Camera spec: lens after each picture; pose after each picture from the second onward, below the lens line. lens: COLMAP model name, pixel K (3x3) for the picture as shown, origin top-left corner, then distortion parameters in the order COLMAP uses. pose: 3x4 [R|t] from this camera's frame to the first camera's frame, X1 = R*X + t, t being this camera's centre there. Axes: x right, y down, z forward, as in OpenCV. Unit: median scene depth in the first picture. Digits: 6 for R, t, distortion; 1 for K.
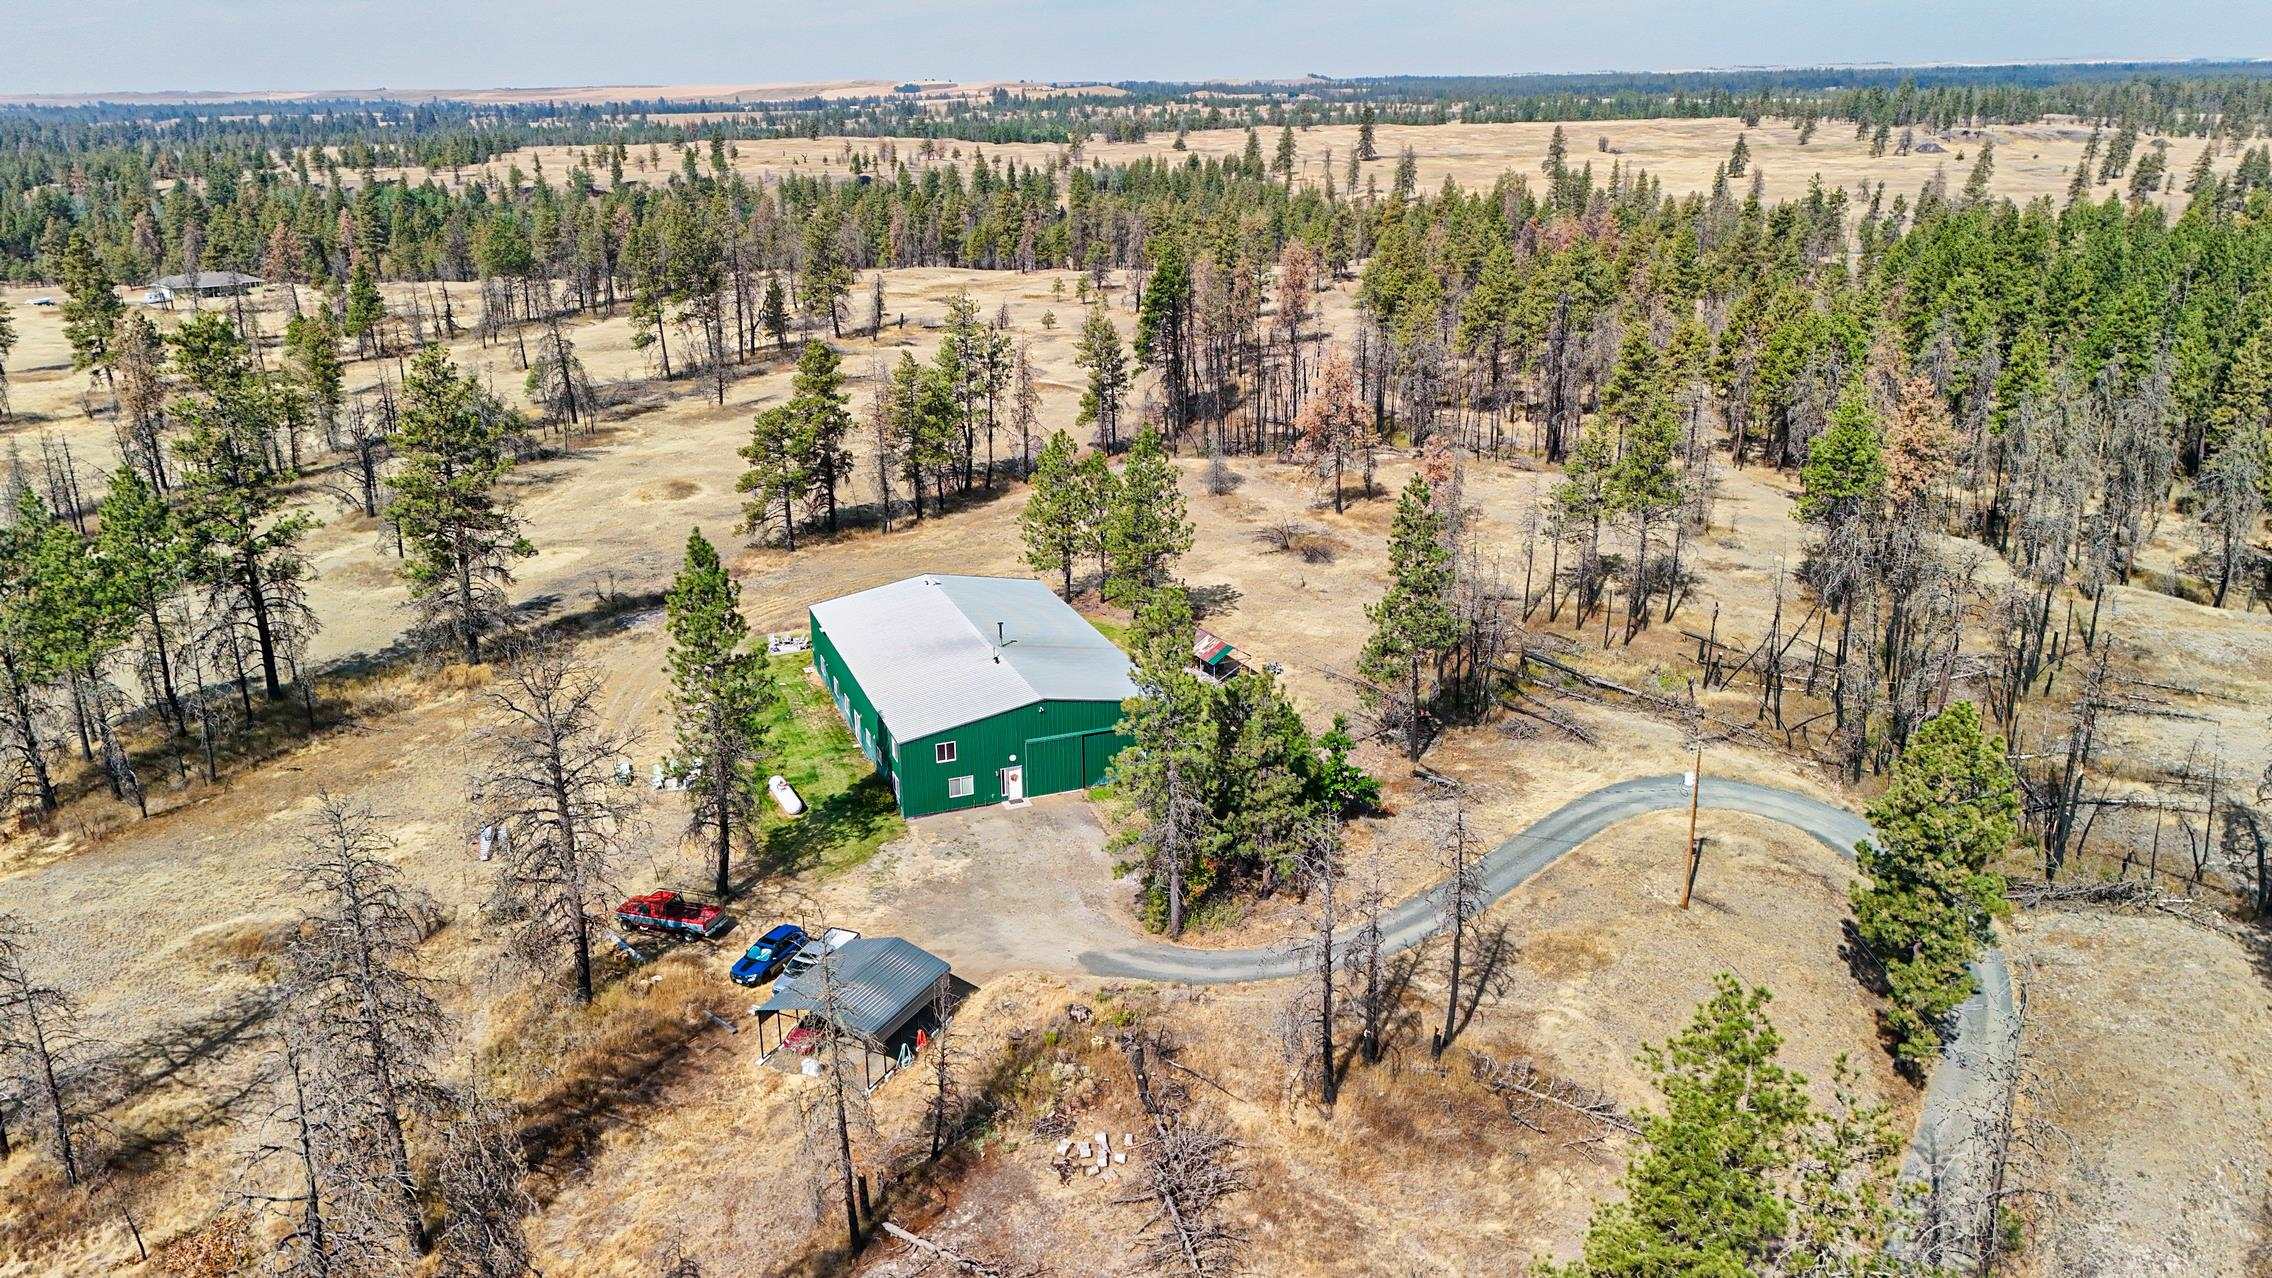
lens RADIAL K [[1679.8, 0, 1137.8], [0, 1679.8, 640.8], [0, 0, 1]] dist [0.062052, -0.057846]
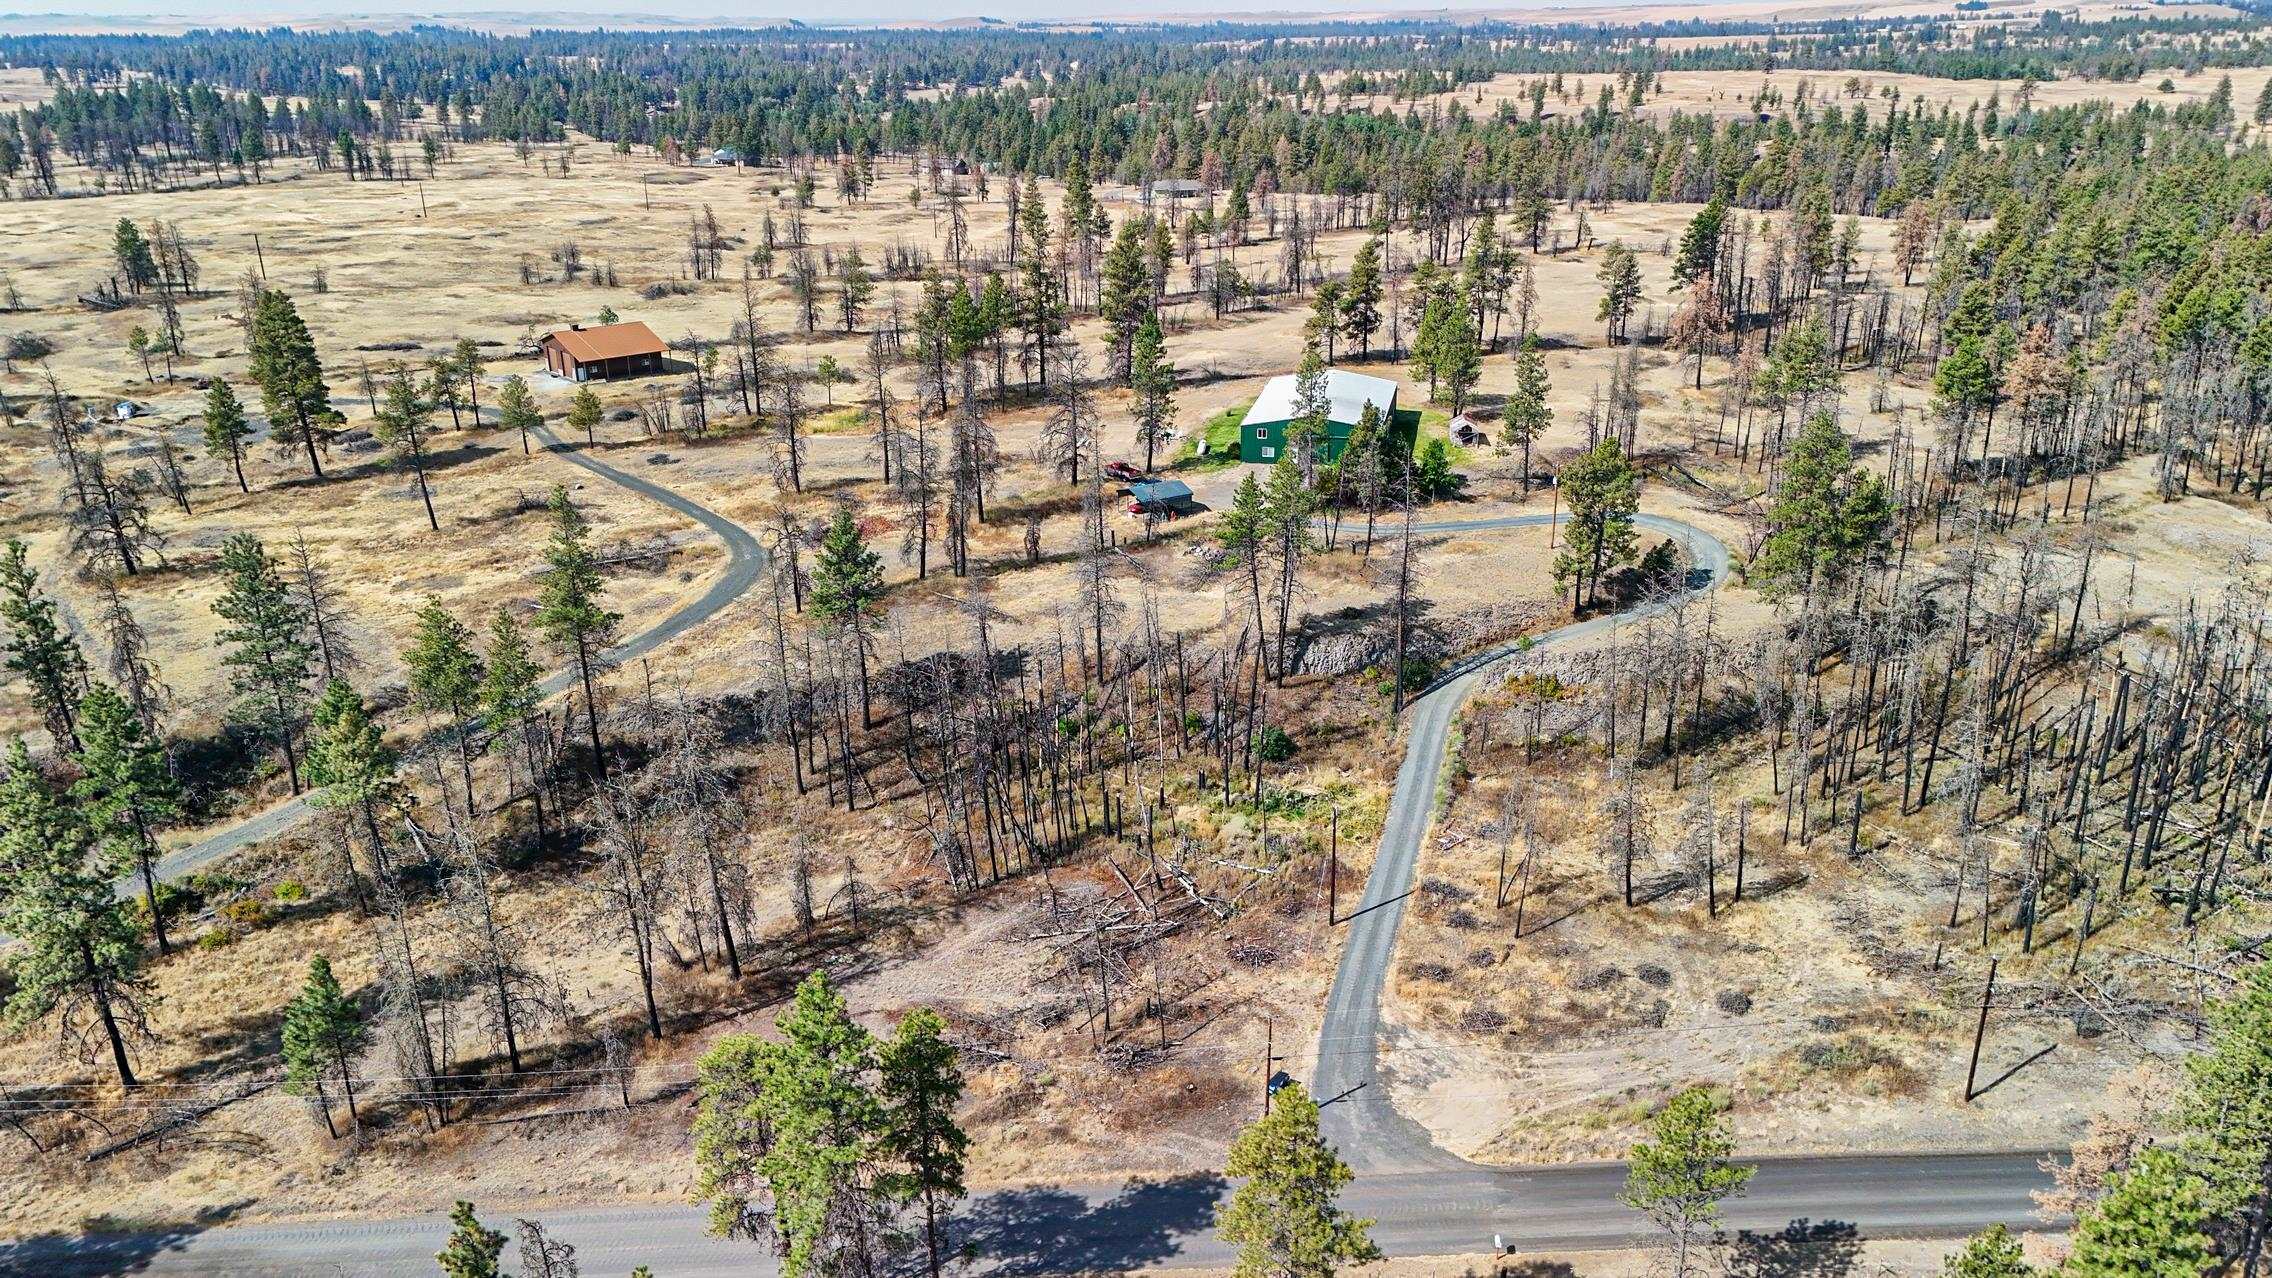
lens RADIAL K [[1679.8, 0, 1137.8], [0, 1679.8, 640.8], [0, 0, 1]] dist [0.062052, -0.057846]
pose [[0.843672, 0.191965, -0.501364, 0.449257], [-0.170244, 0.981350, 0.089266, 0.083503], [0.509150, 0.010043, 0.860619, -0.468106]]
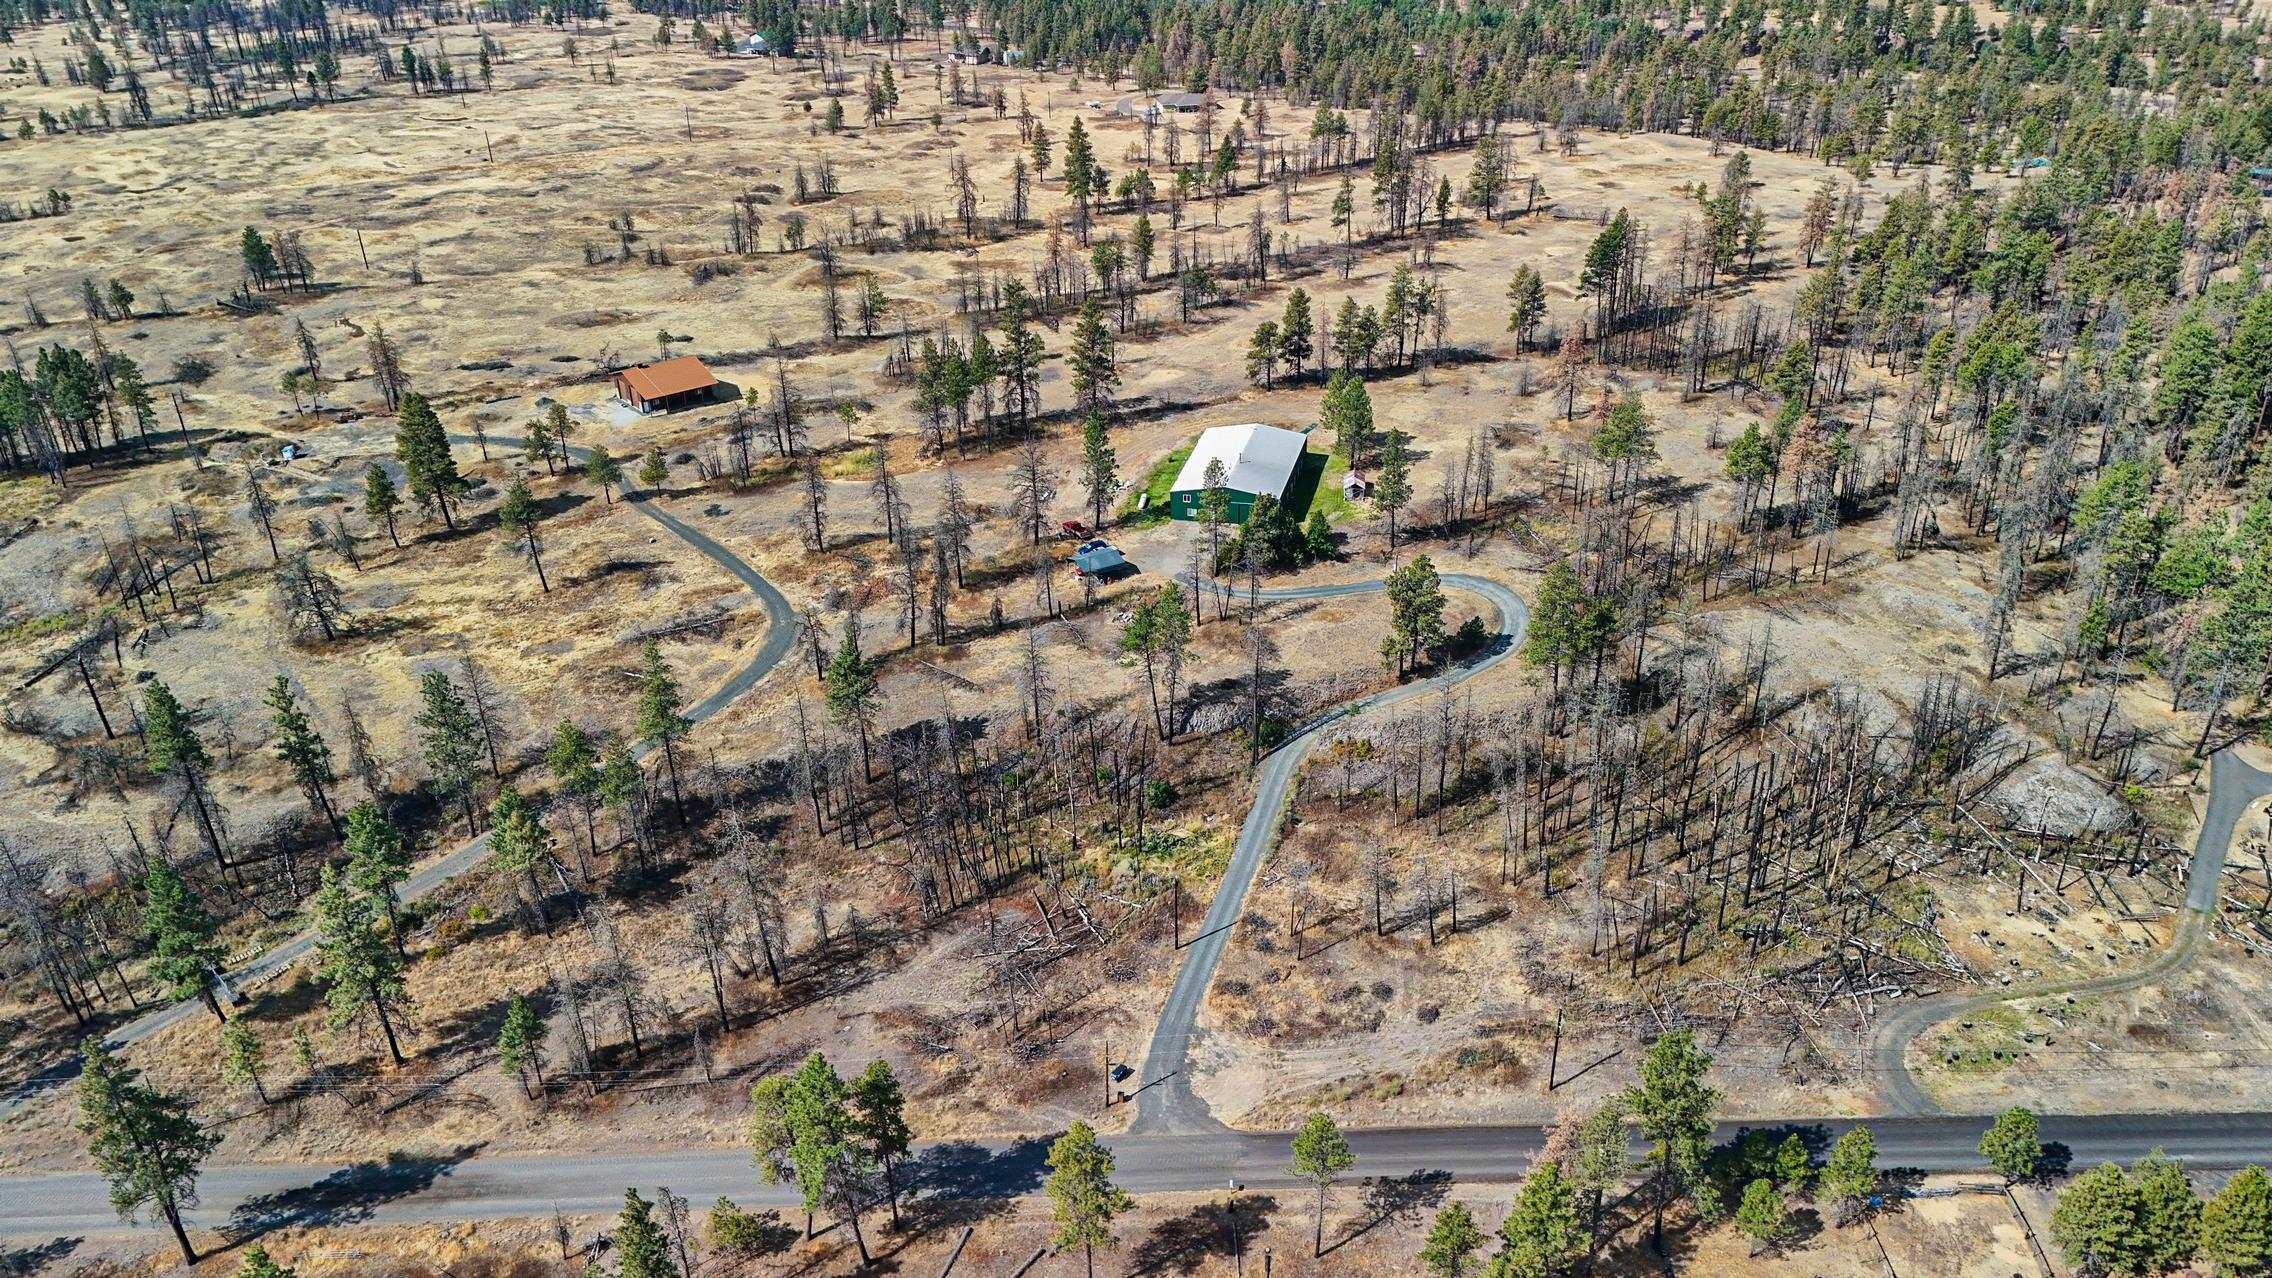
lens RADIAL K [[1679.8, 0, 1137.8], [0, 1679.8, 640.8], [0, 0, 1]] dist [0.062052, -0.057846]
pose [[0.828193, 0.256441, -0.498331, 0.629857], [-0.169541, 0.962151, 0.213356, -0.142413], [0.534183, -0.092212, 0.840324, -0.681397]]
